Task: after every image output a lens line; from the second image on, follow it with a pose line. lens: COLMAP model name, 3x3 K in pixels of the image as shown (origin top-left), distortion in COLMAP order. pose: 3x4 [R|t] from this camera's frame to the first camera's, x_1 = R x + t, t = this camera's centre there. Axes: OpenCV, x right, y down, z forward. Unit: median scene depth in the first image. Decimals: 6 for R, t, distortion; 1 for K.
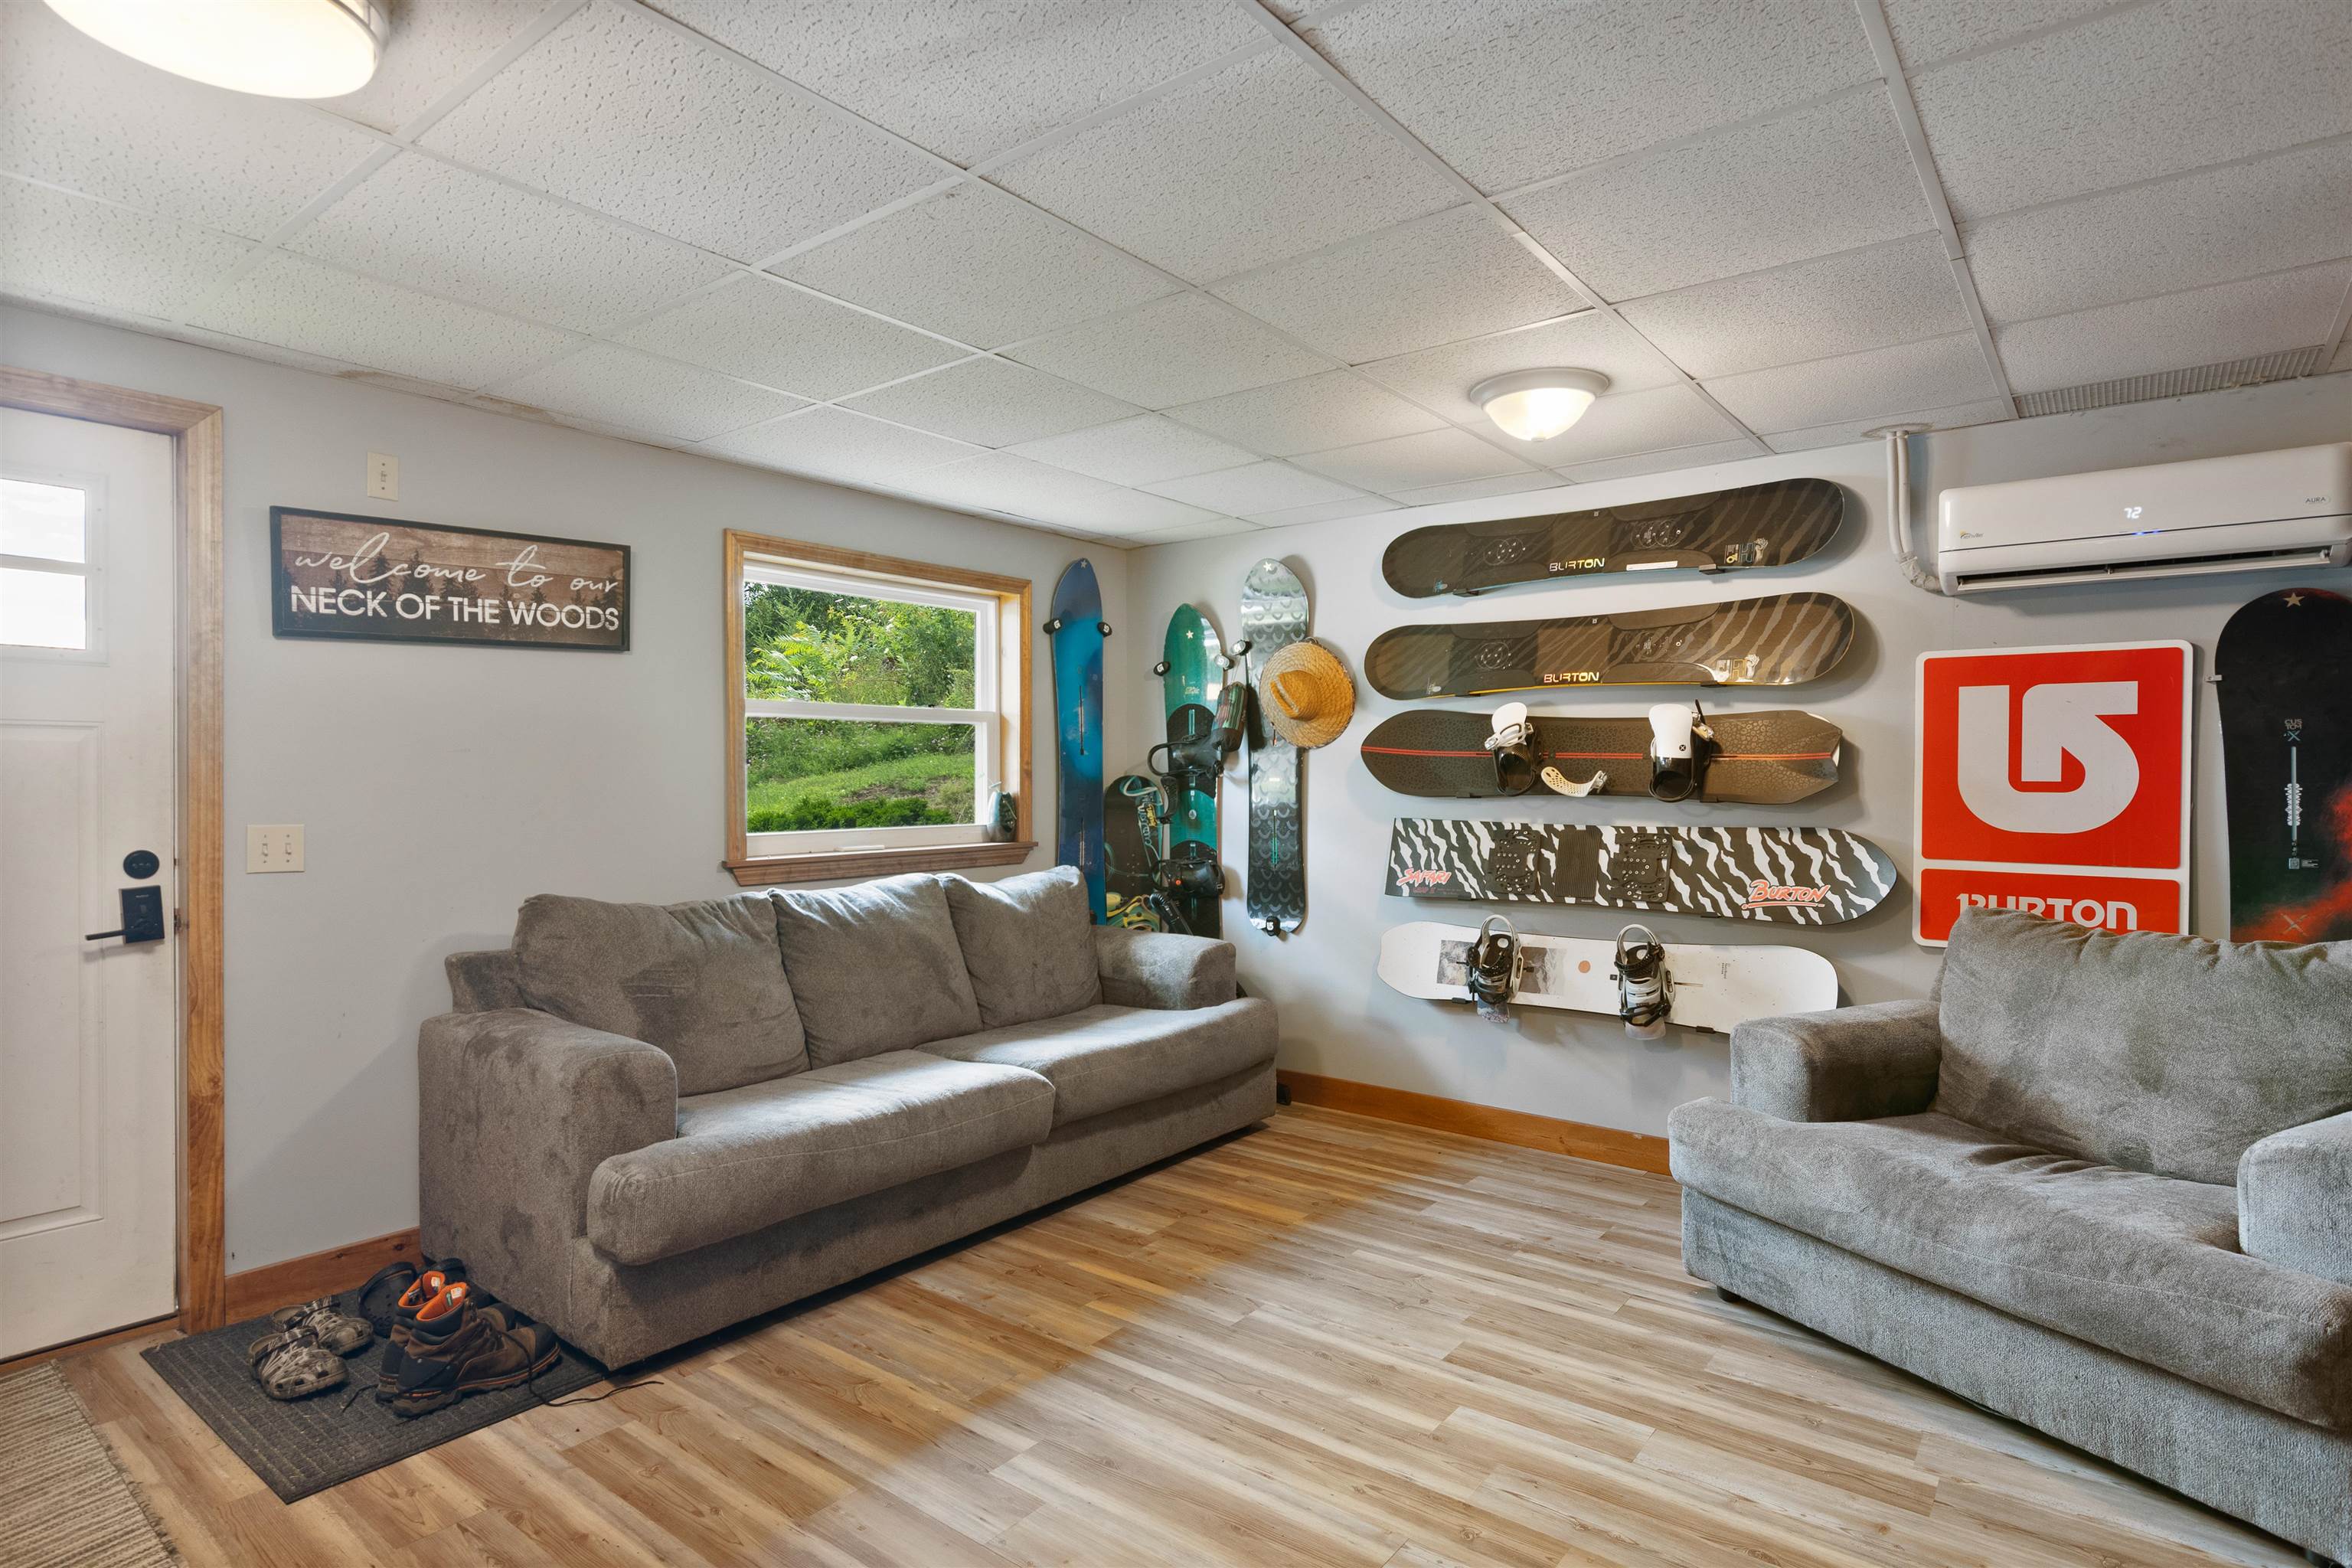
lens RADIAL K [[1246.2, 0, 1179.1], [0, 1246.2, 778.9], [0, 0, 1]] dist [-0.005103, -0.002751]
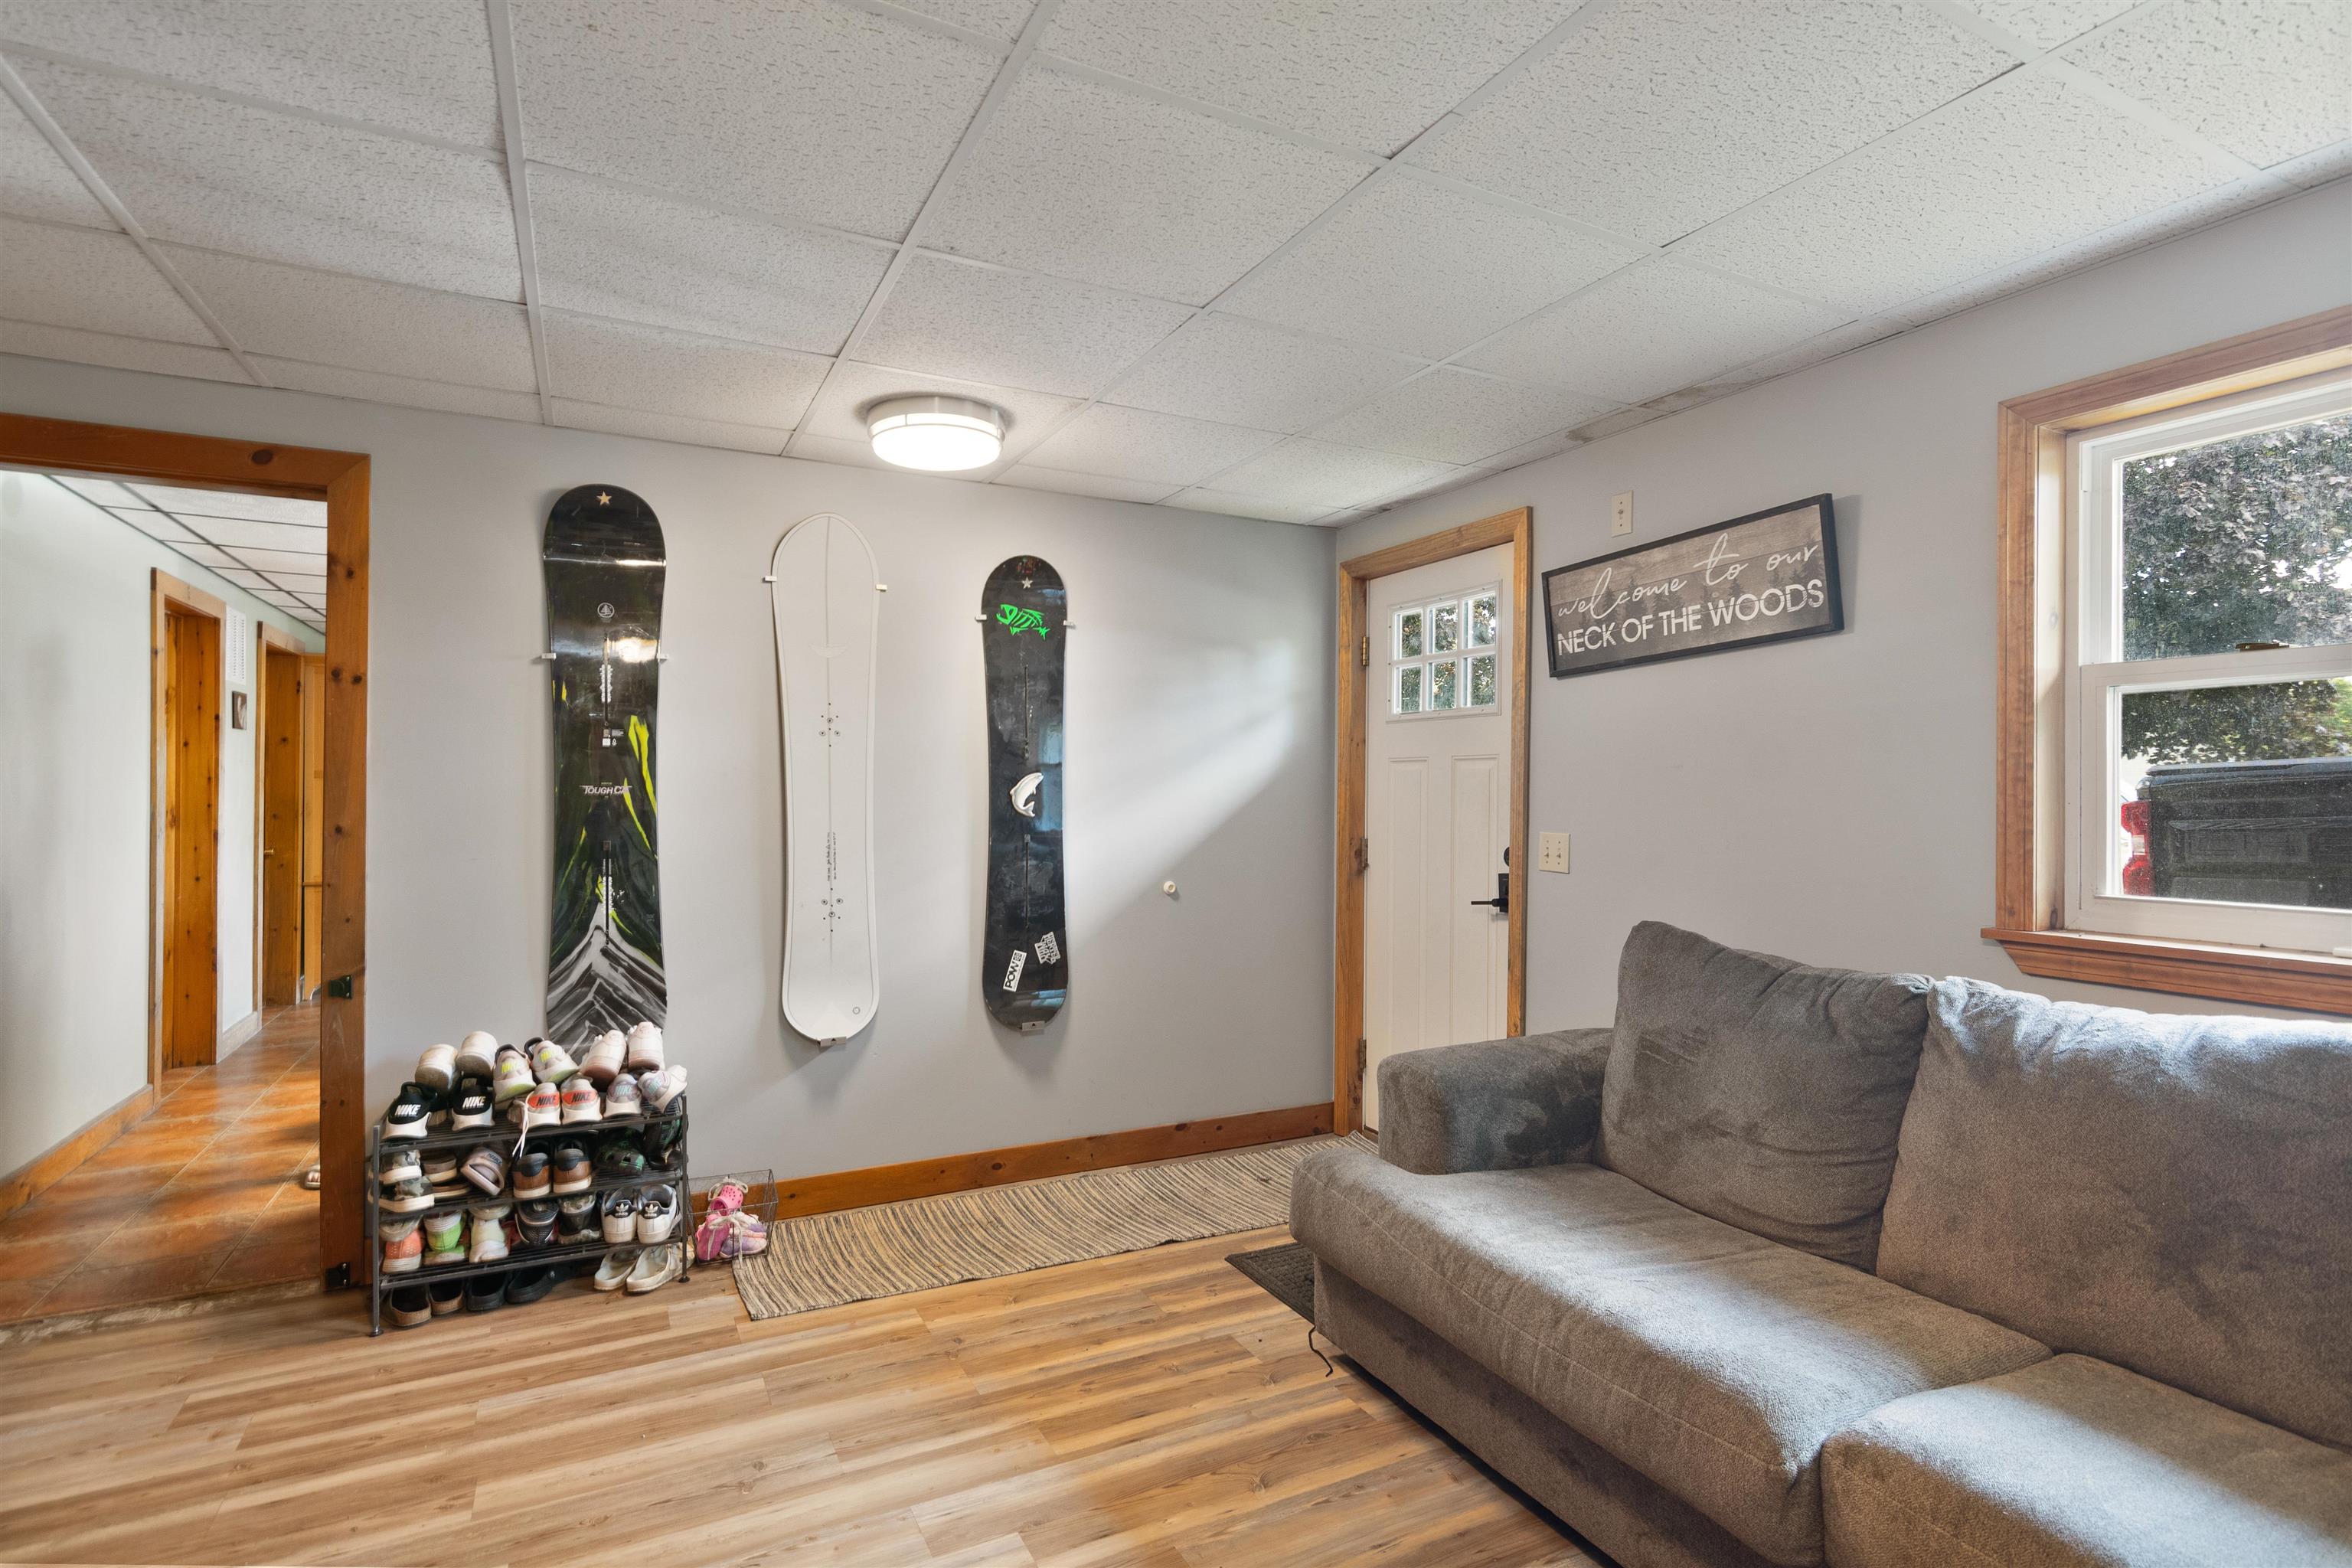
lens RADIAL K [[1150.2, 0, 1184.5], [0, 1150.2, 792.5], [0, 0, 1]] dist [-0.004982, 0.002013]
pose [[-0.422418, -0.000027, -0.906401, 0.417908], [-0.005054, 0.999985, 0.002326, -0.002620], [0.906387, 0.005563, -0.422412, 1.068210]]
